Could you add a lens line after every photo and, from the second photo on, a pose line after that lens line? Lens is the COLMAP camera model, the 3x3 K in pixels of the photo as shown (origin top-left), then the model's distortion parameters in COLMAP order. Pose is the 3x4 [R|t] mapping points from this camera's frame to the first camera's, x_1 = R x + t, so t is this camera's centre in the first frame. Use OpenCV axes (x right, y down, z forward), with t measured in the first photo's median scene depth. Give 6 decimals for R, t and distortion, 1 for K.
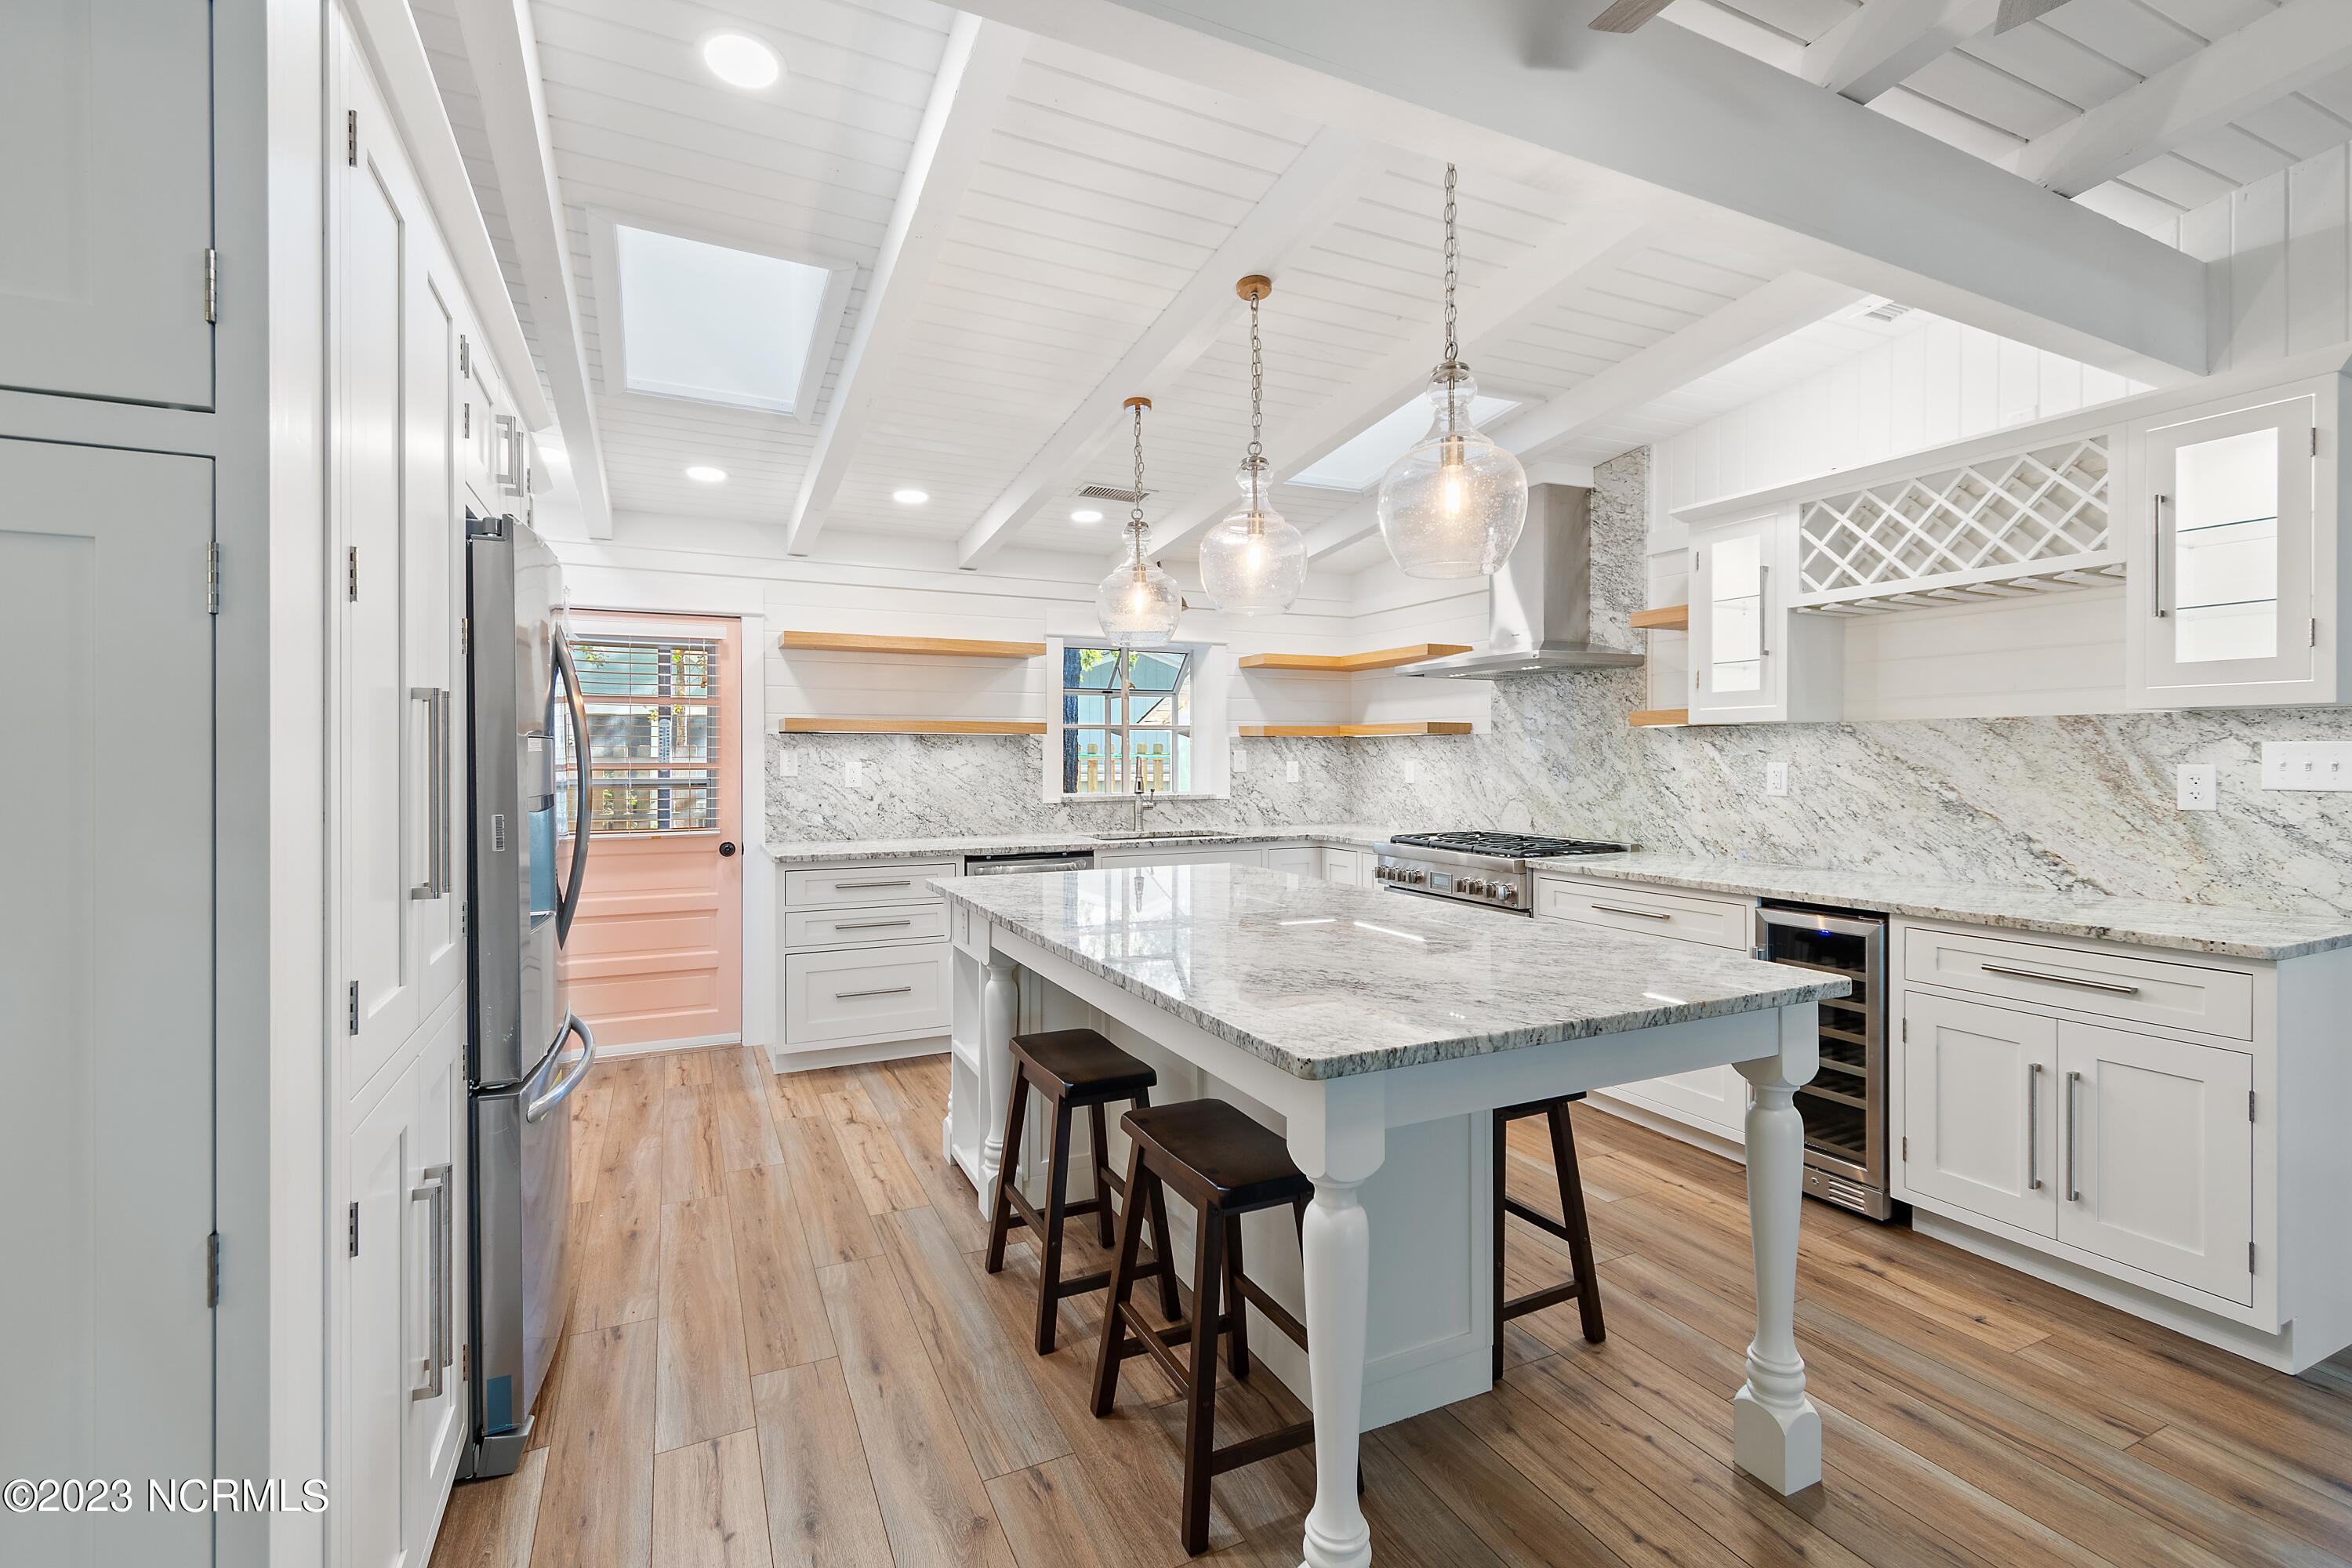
lens RADIAL K [[1041.5, 0, 1183.2], [0, 1041.5, 760.3], [0, 0, 1]] dist [0.002257, -0.002875]
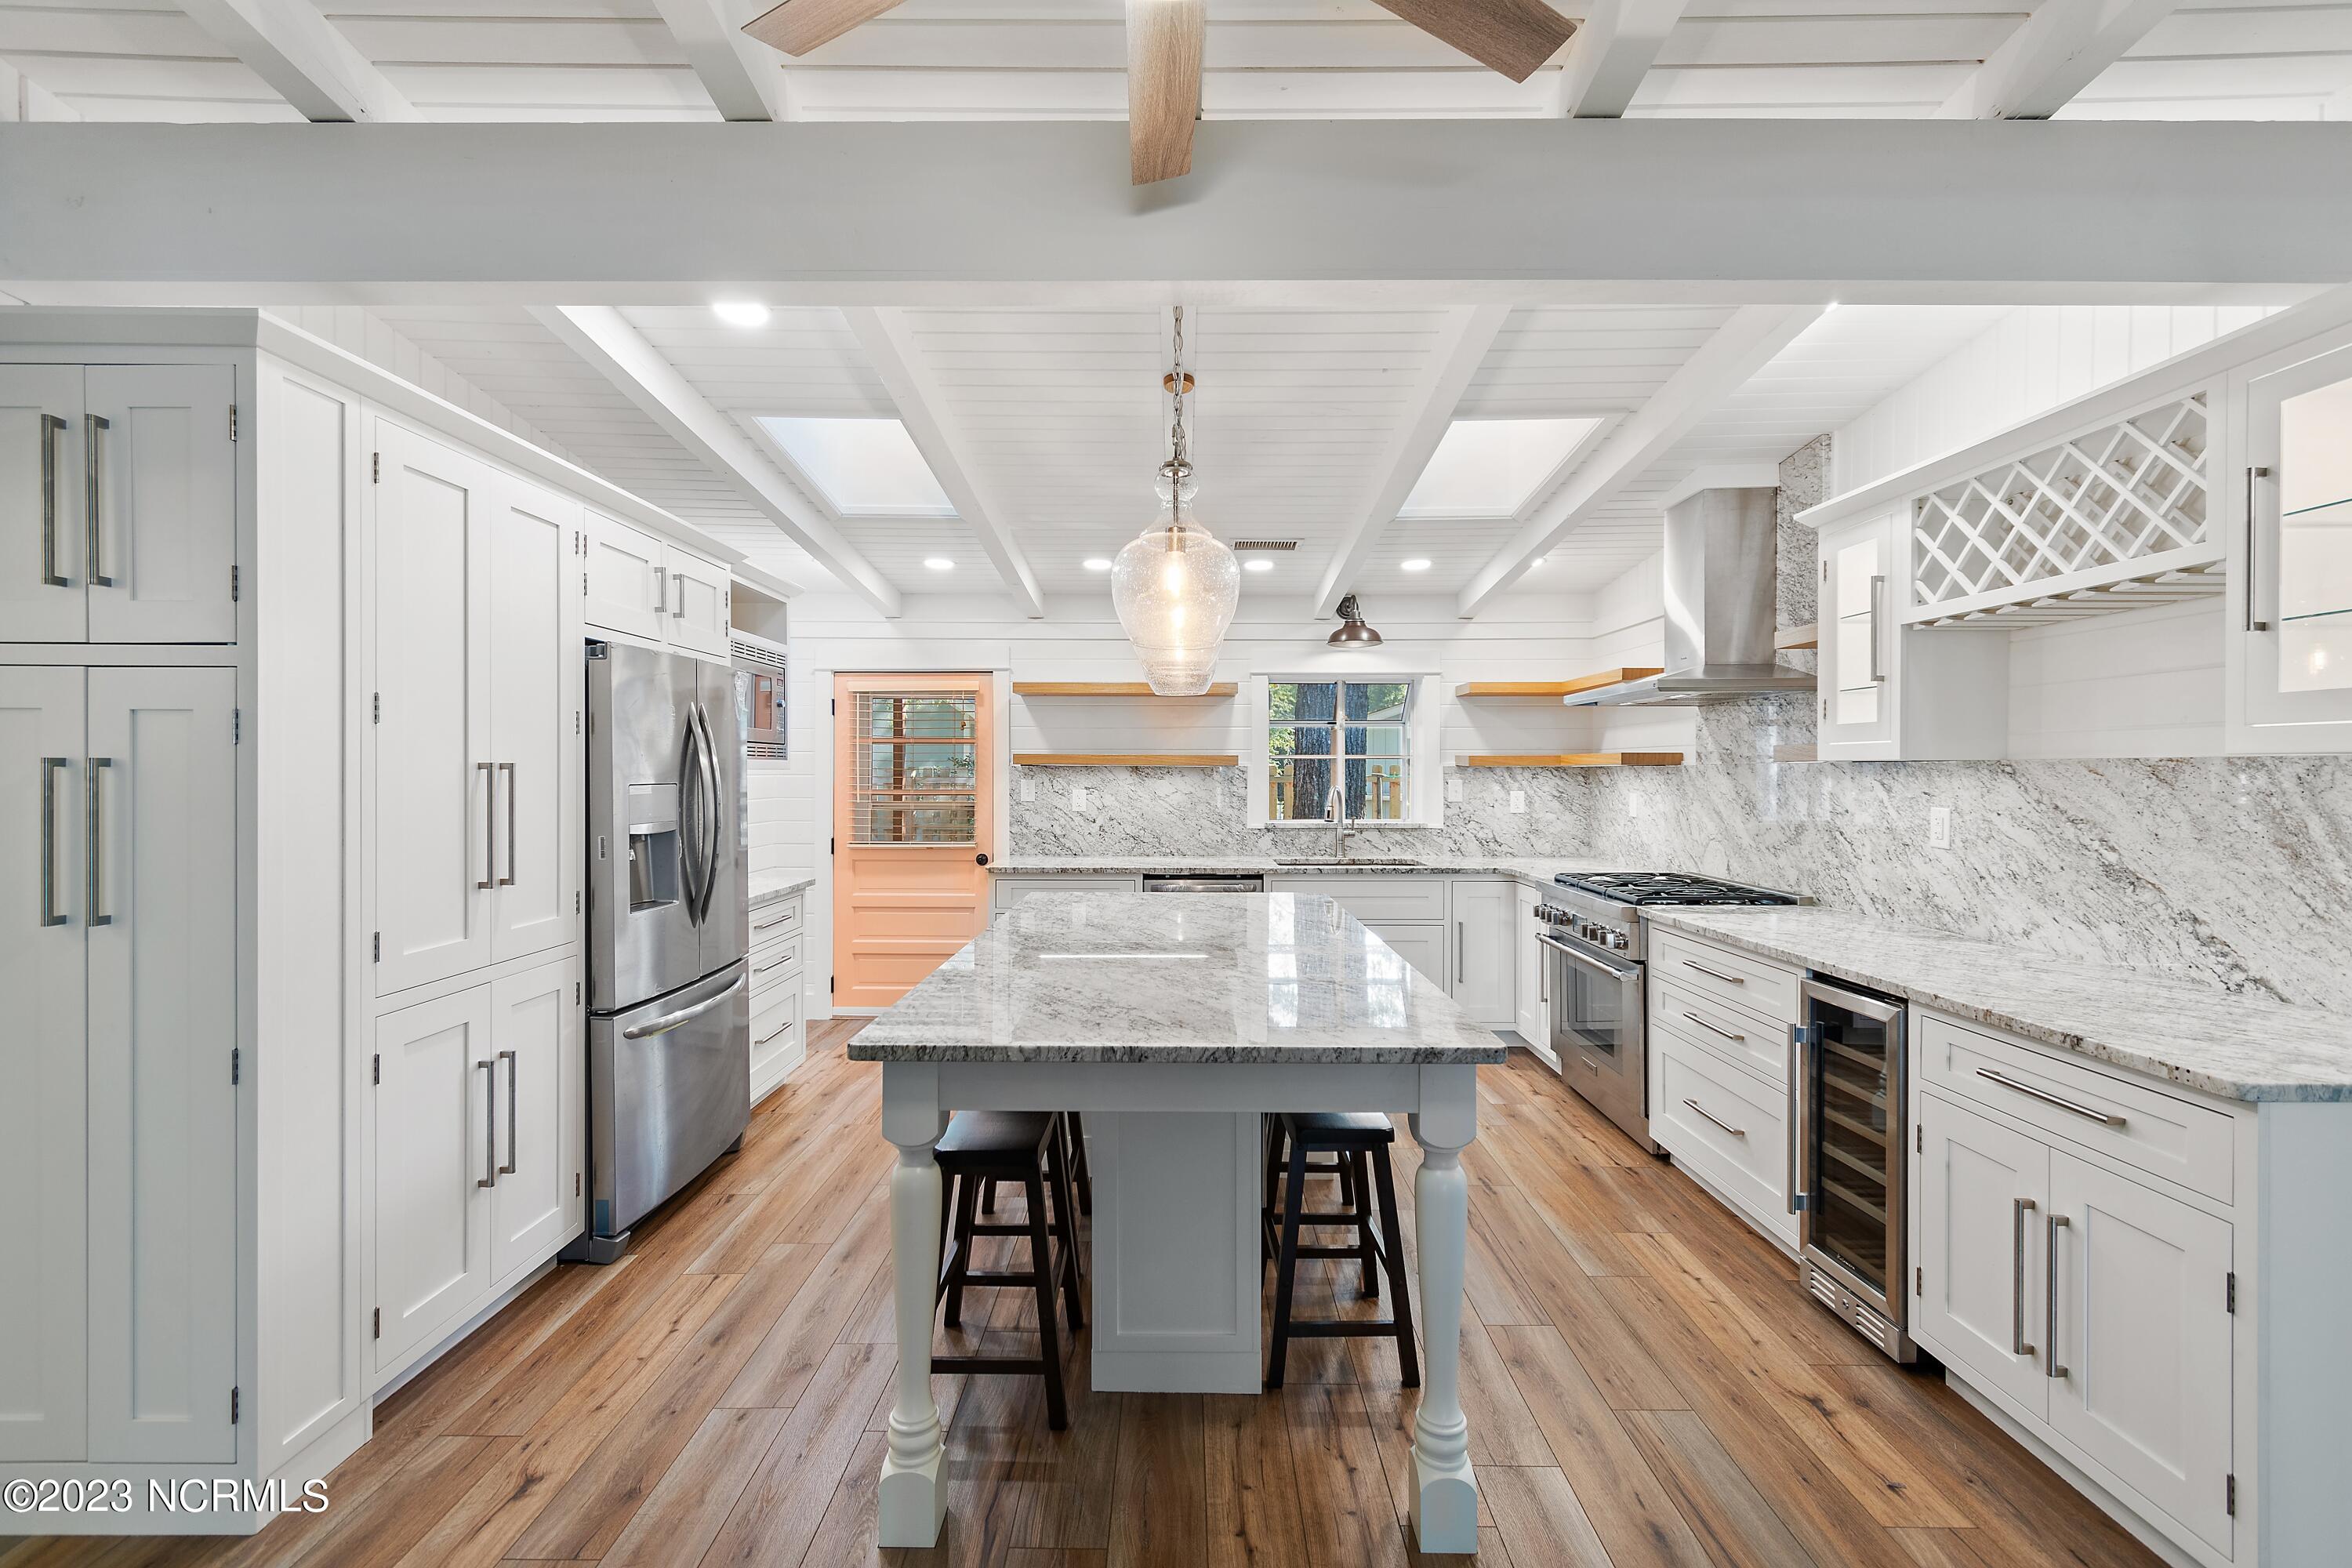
lens RADIAL K [[1041.5, 0, 1174.7], [0, 1041.5, 773.2], [0, 0, 1]] dist [0.002257, -0.002875]
pose [[0.896865, 0.003341, -0.442293, 0.415127], [-0.003745, 0.999993, -0.000040, -0.024111], [0.442289, 0.001692, 0.896871, -0.006782]]
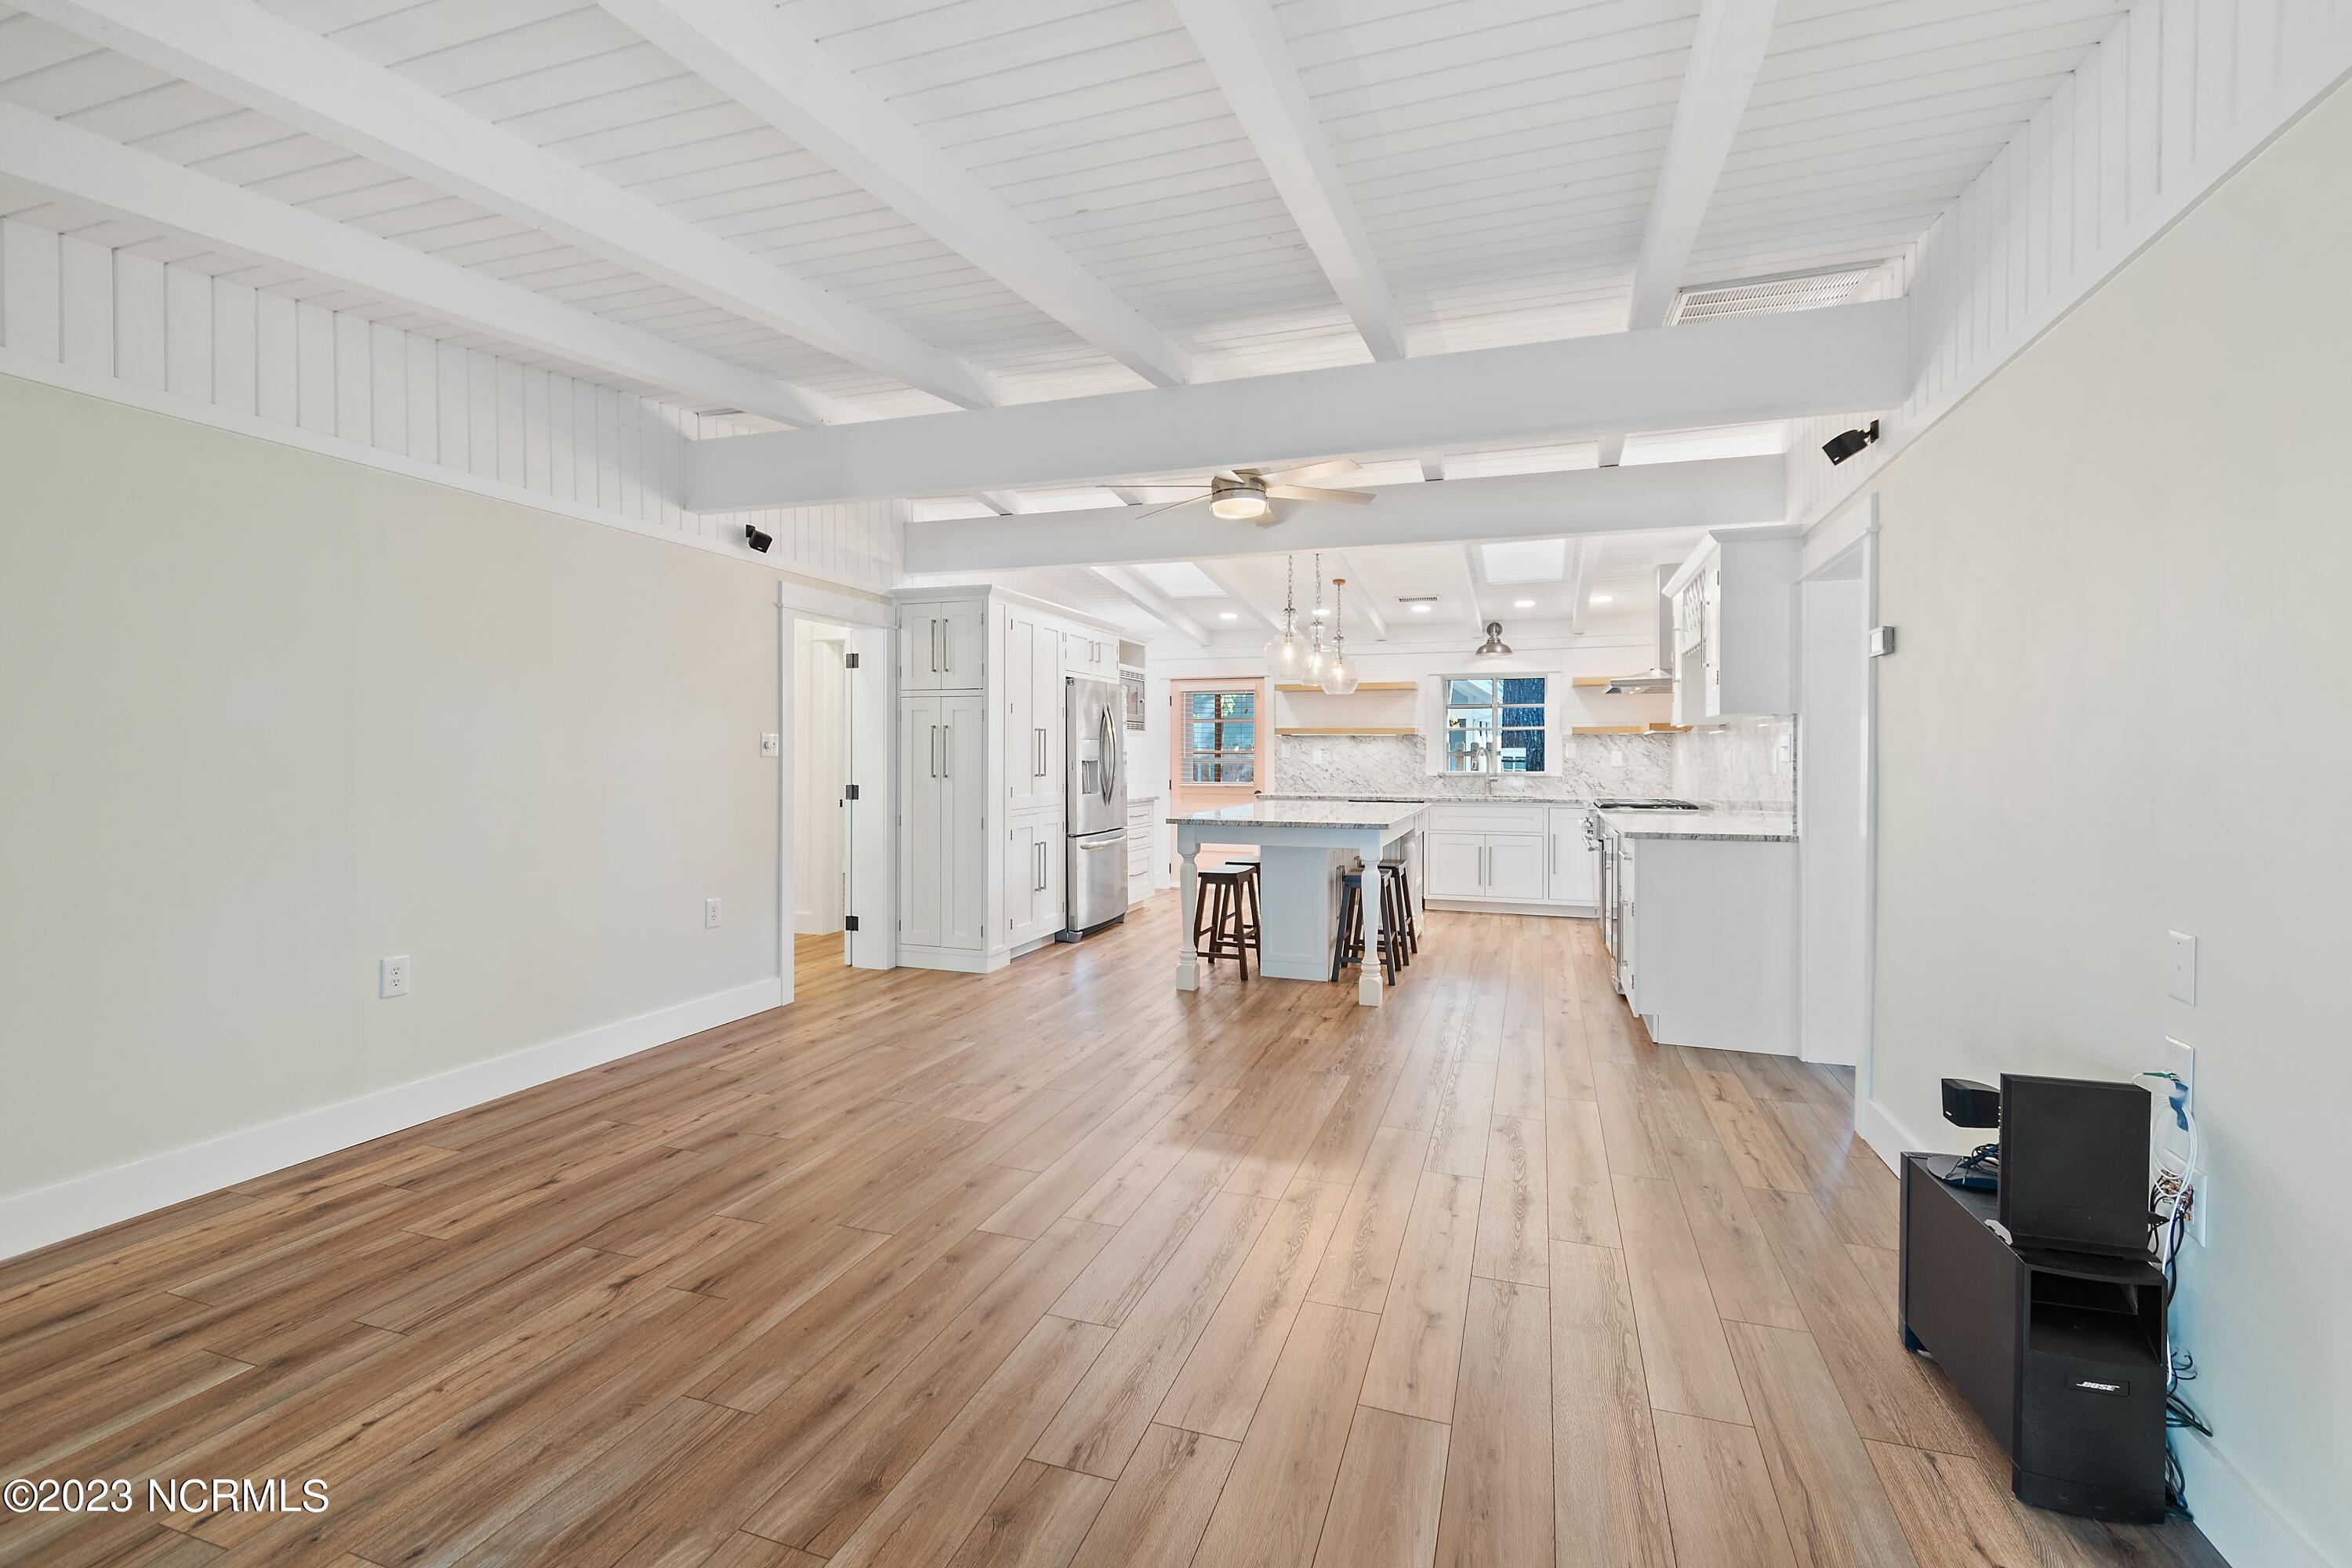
lens RADIAL K [[1041.5, 0, 1161.4], [0, 1041.5, 768.0], [0, 0, 1]] dist [0.002257, -0.002875]
pose [[0.699916, 0.013517, -0.714098, 1.138257], [-0.006100, 0.999898, 0.012948, 0.014907], [0.714199, -0.004706, 0.699926, -0.700123]]
